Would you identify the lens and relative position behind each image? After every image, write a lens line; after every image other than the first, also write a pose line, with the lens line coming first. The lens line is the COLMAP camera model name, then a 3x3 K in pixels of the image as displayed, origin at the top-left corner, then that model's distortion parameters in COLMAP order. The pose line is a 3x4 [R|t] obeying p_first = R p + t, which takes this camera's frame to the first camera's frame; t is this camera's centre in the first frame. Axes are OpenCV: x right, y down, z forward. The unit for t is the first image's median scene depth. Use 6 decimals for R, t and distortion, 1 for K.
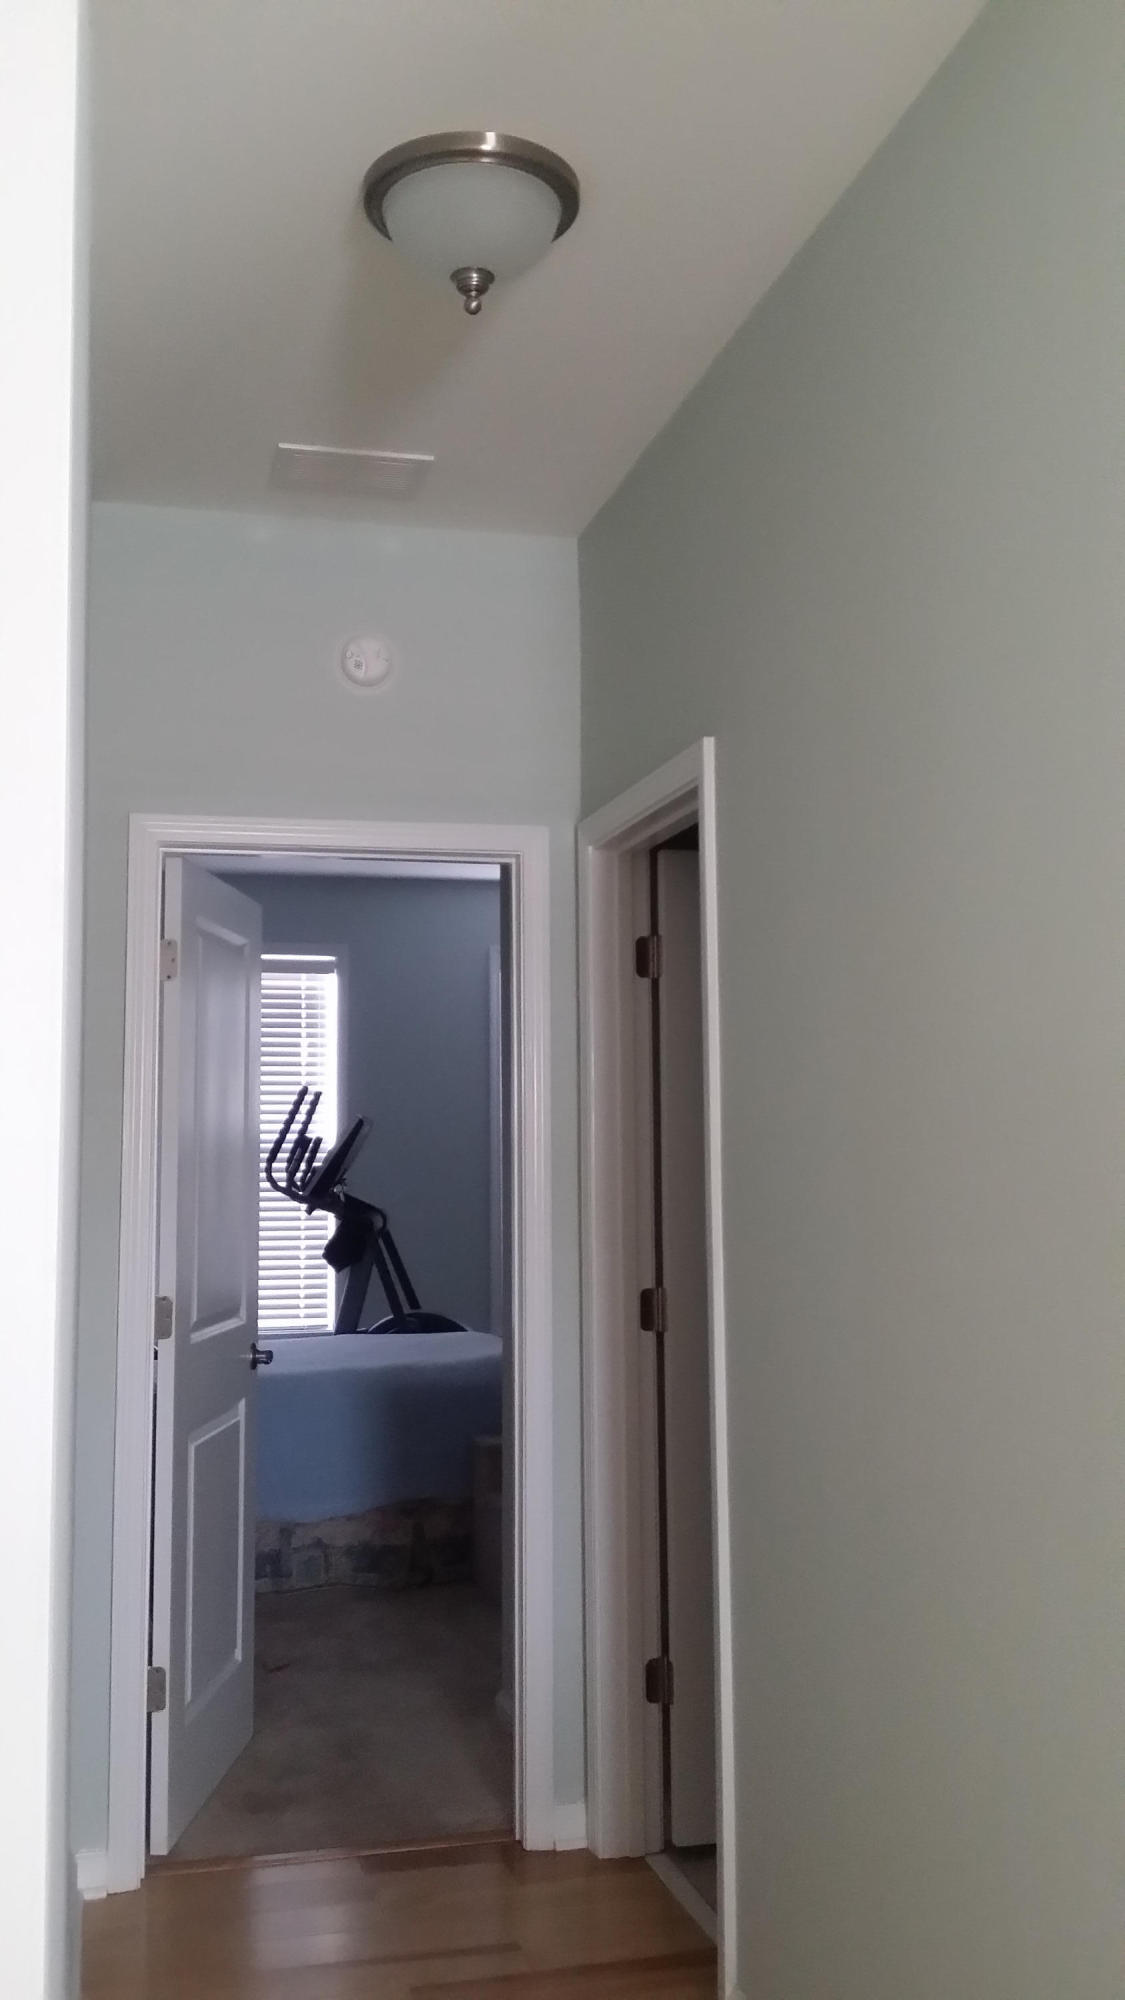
lens RADIAL K [[1784.9, 0, 538.7], [0, 1784.9, 965.7], [0, 0, 1]] dist [0.084990, -0.196333]
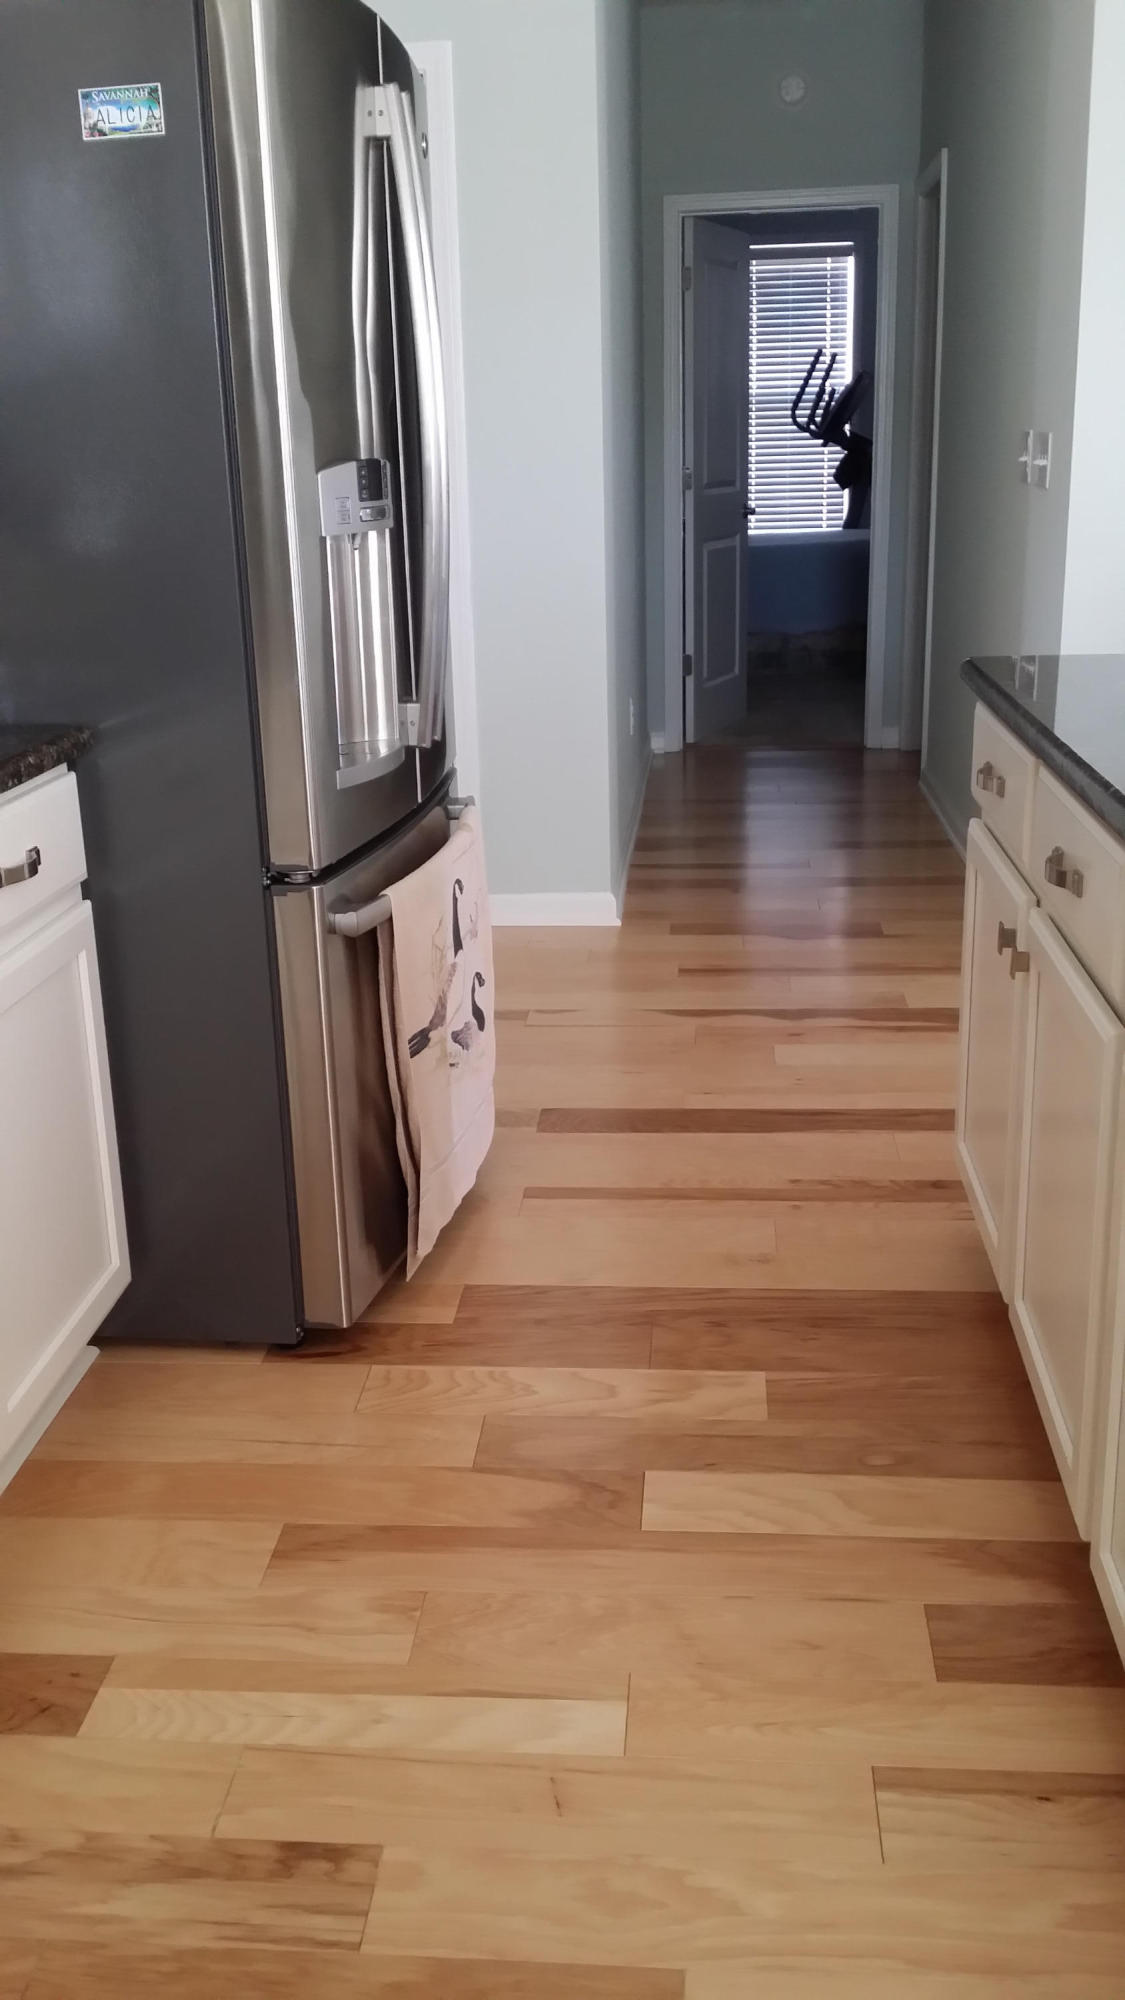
lens RADIAL K [[1784.9, 0, 538.7], [0, 1784.9, 965.7], [0, 0, 1]] dist [0.084990, -0.196333]
pose [[0.944434, 0.073756, -0.320320, 0.190019], [0.055535, 0.924687, 0.376656, -0.036348], [0.323977, -0.373516, 0.869209, -0.592239]]
